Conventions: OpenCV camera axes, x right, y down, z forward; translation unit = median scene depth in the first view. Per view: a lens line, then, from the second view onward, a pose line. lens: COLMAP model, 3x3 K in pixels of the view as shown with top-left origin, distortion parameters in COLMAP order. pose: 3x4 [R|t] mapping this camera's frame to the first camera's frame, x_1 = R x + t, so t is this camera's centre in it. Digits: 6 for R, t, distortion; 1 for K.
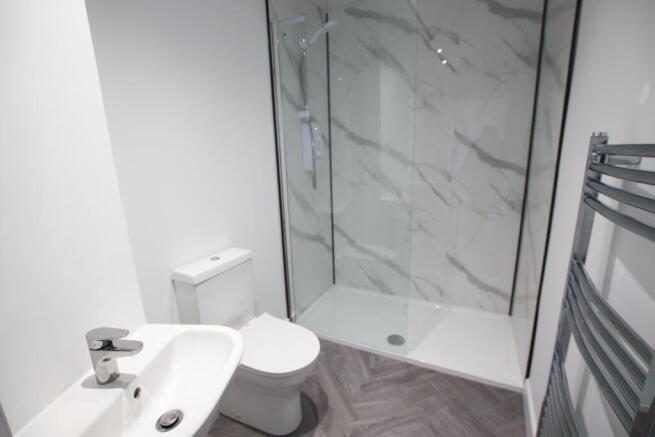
lens RADIAL K [[305.0, 0, 328.8], [0, 305.0, 222.4], [0, 0, 1]] dist [-0.031524, 0.003090]
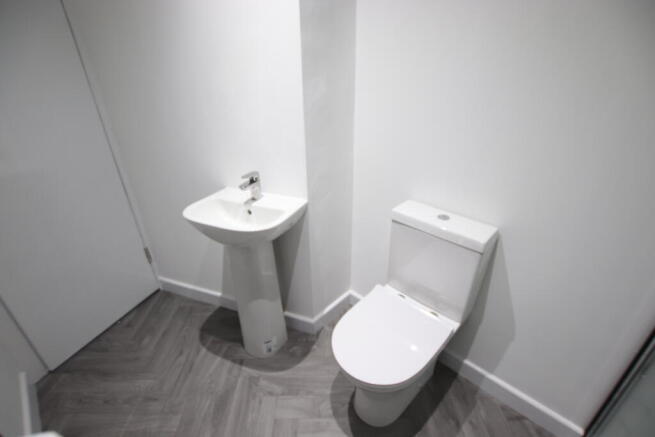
lens RADIAL K [[305.0, 0, 328.8], [0, 305.0, 222.4], [0, 0, 1]] dist [-0.031524, 0.003090]
pose [[-0.318076, 0.451318, -0.833750, 0.608411], [-0.208110, 0.824736, 0.525833, -0.350225], [0.924942, 0.340767, -0.168405, 1.269690]]
